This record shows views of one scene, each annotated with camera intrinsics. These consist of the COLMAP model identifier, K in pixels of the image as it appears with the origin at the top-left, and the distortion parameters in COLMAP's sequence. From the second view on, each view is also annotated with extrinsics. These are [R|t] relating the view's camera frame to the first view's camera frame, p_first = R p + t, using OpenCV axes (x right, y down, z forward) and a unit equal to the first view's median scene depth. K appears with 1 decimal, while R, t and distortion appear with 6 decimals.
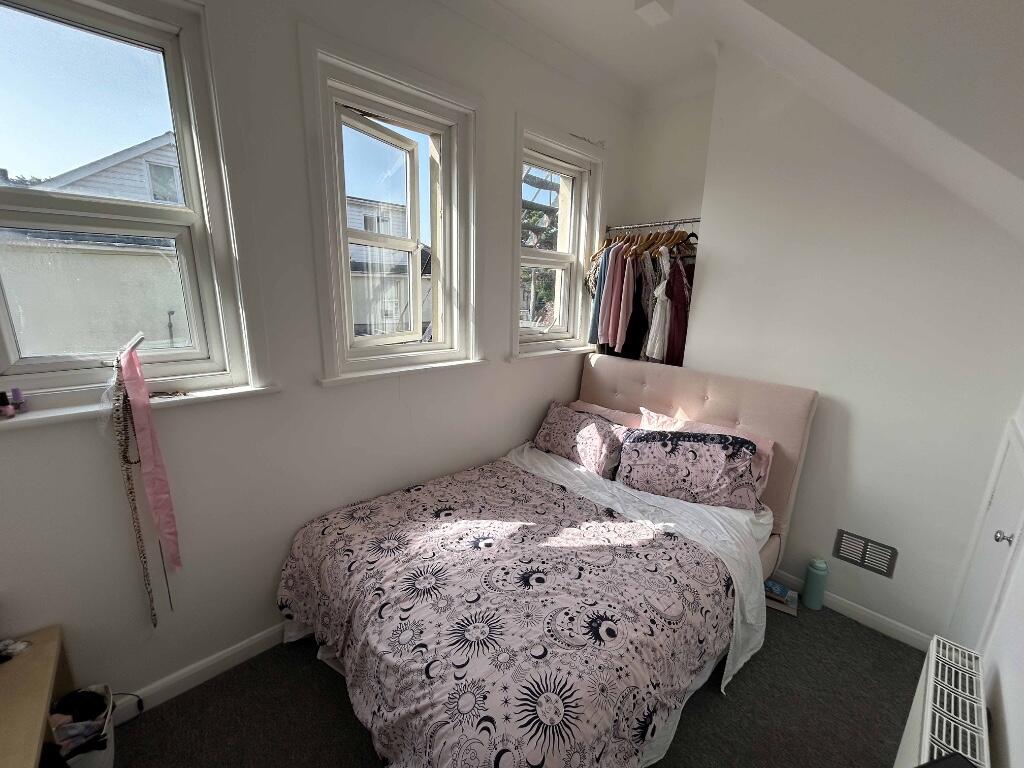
lens RADIAL K [[415.2, 0, 512.0], [0, 415.2, 384.0], [0, 0, 1]] dist [0.002734, 0.000239]
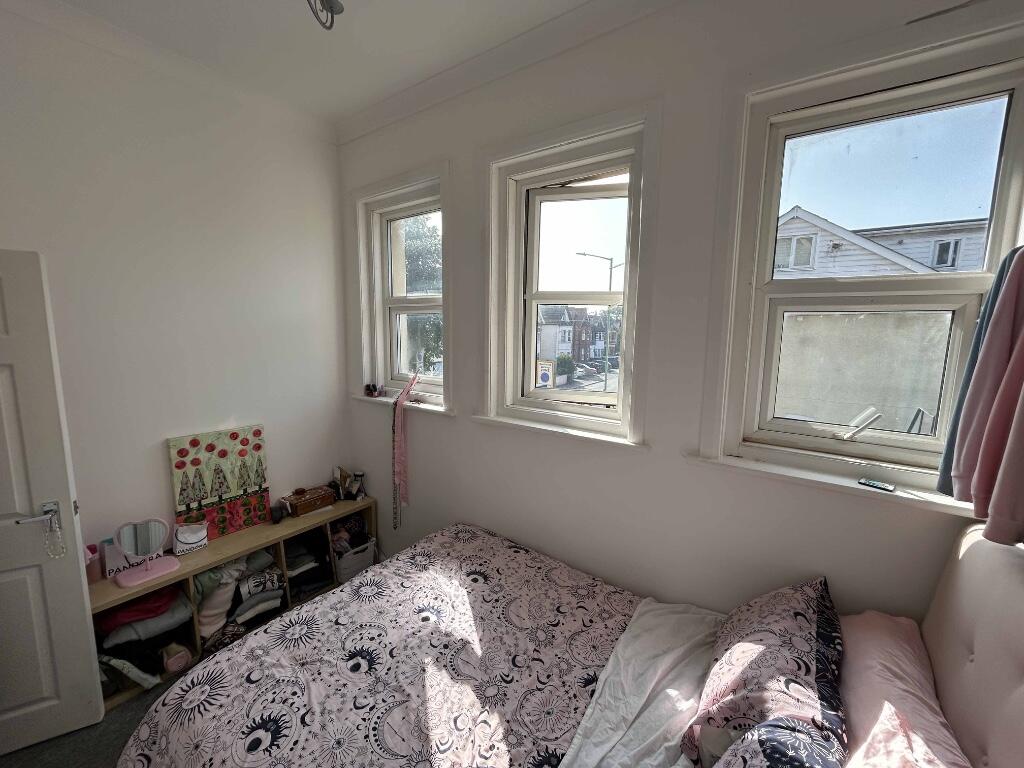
lens RADIAL K [[415.2, 0, 512.0], [0, 415.2, 384.0], [0, 0, 1]] dist [0.002734, 0.000239]
pose [[0.209446, 0.110877, -0.971513, 0.772756], [-0.235266, 0.970078, 0.059993, -0.204653], [0.949095, 0.215998, 0.229265, 0.811351]]
